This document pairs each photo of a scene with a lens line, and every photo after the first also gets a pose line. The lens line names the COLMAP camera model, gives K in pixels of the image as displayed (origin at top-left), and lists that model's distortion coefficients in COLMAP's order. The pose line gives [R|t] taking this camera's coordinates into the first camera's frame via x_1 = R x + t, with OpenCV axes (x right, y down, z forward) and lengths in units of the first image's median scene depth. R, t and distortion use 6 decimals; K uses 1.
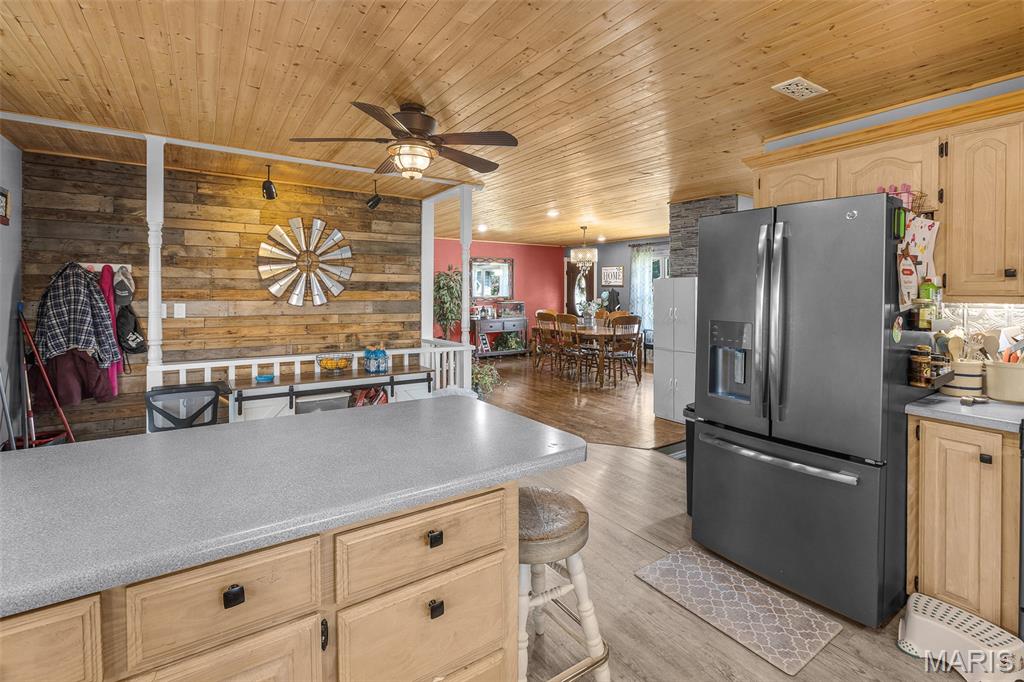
lens RADIAL K [[489.2, 0, 510.2], [0, 489.2, 292.4], [0, 0, 1]] dist [0.001061, 0.000435]
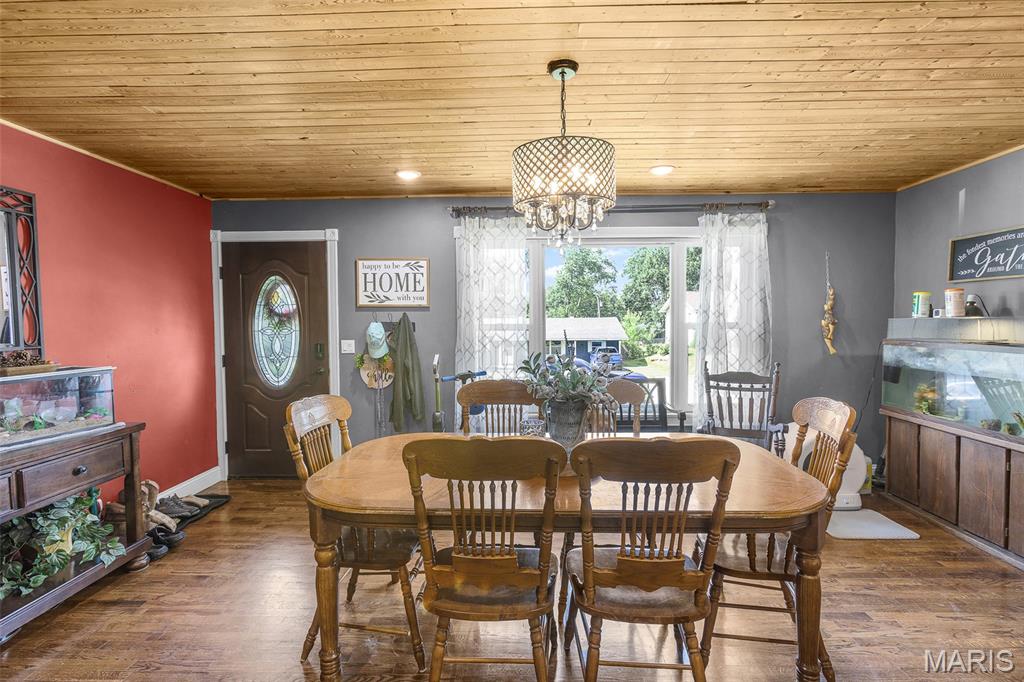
lens RADIAL K [[475.4, 0, 539.0], [0, 475.4, 342.5], [0, 0, 1]] dist [-0.013043, 0.001226]
pose [[0.562611, -0.046353, 0.825421, -0.106132], [0.013345, 0.998806, 0.046994, -0.002545], [-0.826614, -0.015424, 0.562558, 1.449790]]
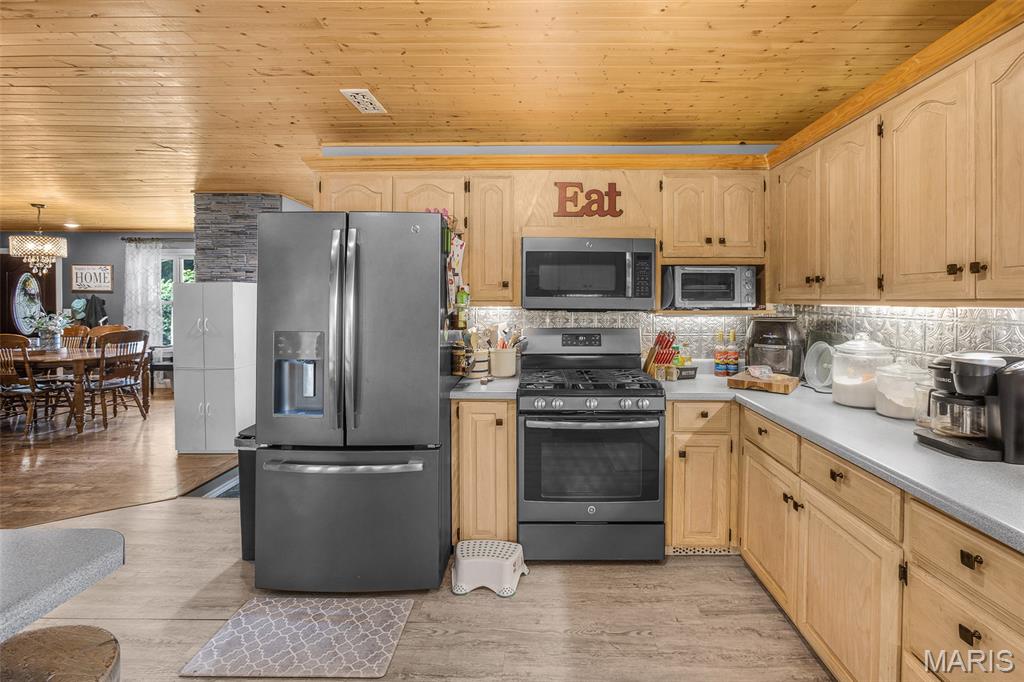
lens RADIAL K [[477.3, 0, 547.4], [0, 477.3, 303.2], [0, 0, 1]] dist [-0.018278, 0.010975]
pose [[0.550670, -0.010876, 0.834652, -0.020998], [0.004048, 0.999938, 0.010359, 0.000052], [-0.834713, -0.002325, 0.550680, 0.076396]]
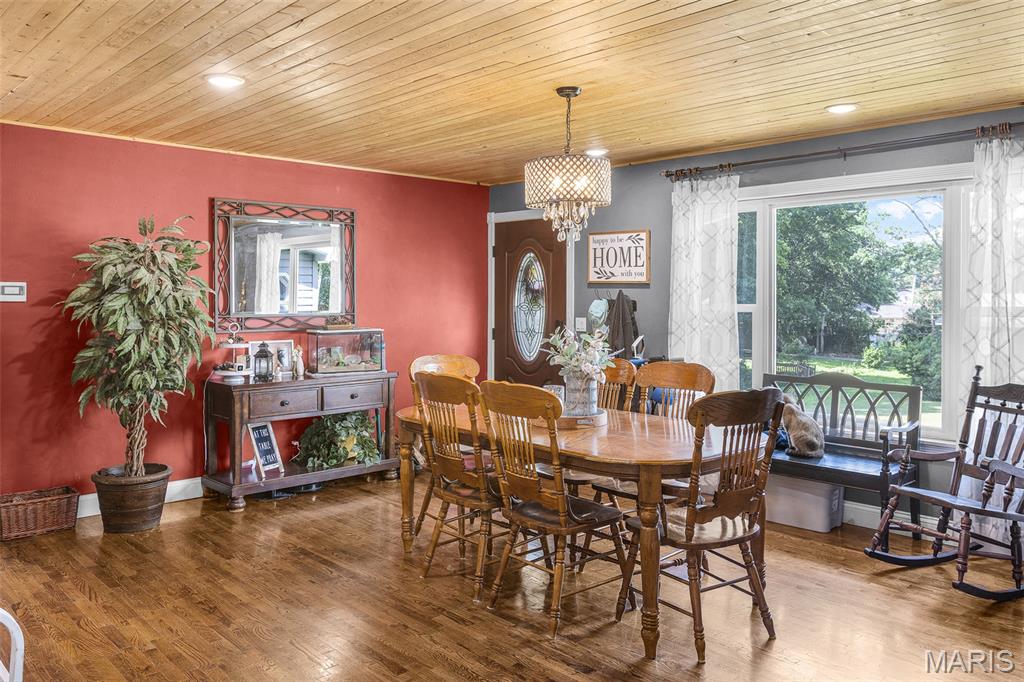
lens RADIAL K [[807.5, 0, 512.0], [0, 807.5, 341.0], [0, 0, 1]] dist [0.002347, 0.003511]
pose [[0.986961, -0.013405, 0.160403, 0.059098], [0.004490, 0.998431, 0.055815, -0.009761], [-0.160899, -0.054367, 0.985472, 0.848106]]
